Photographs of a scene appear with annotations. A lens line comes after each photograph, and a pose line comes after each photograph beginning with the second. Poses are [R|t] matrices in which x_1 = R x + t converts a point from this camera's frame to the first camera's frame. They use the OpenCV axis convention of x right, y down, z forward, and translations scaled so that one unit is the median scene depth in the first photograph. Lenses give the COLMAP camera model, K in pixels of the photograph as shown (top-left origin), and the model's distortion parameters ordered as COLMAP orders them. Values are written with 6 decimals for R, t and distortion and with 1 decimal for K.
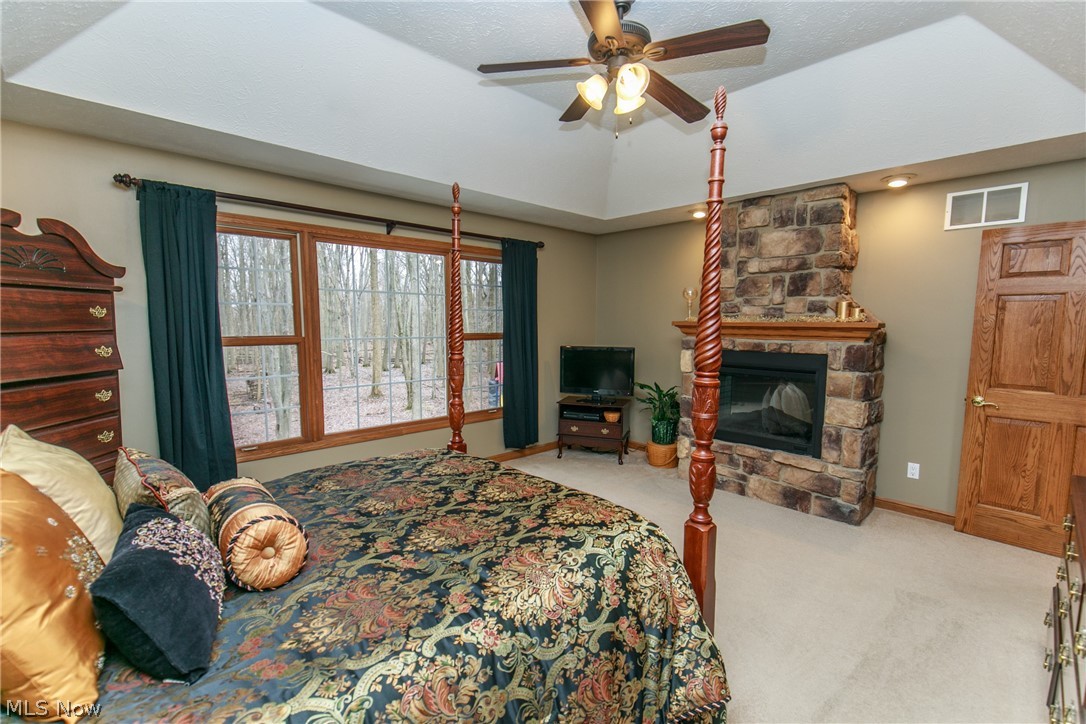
lens RADIAL K [[495.4, 0, 543.0], [0, 495.4, 362.0], [0, 0, 1]] dist [0.002903, 0.000190]
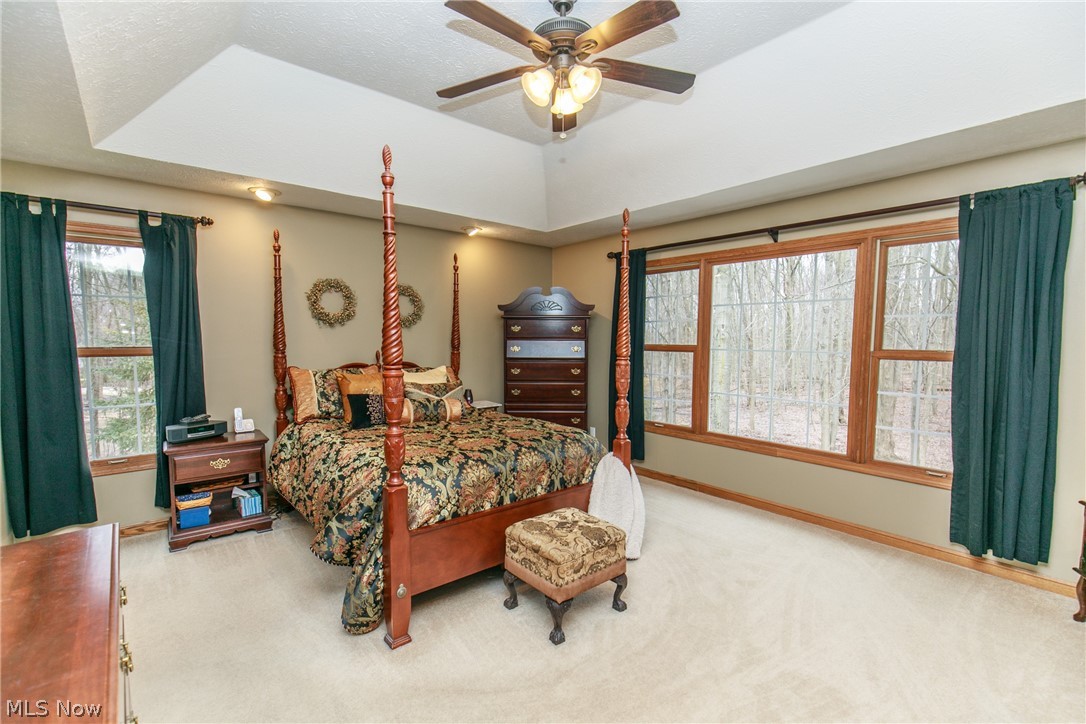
lens RADIAL K [[482.4, 0, 542.5], [0, 482.4, 370.7], [0, 0, 1]] dist [0.002825, 0.000166]
pose [[-0.050801, 0.068403, -0.996364, 0.721010], [-0.082702, 0.993937, 0.072453, -0.046190], [0.995279, 0.086082, -0.044836, 0.678554]]
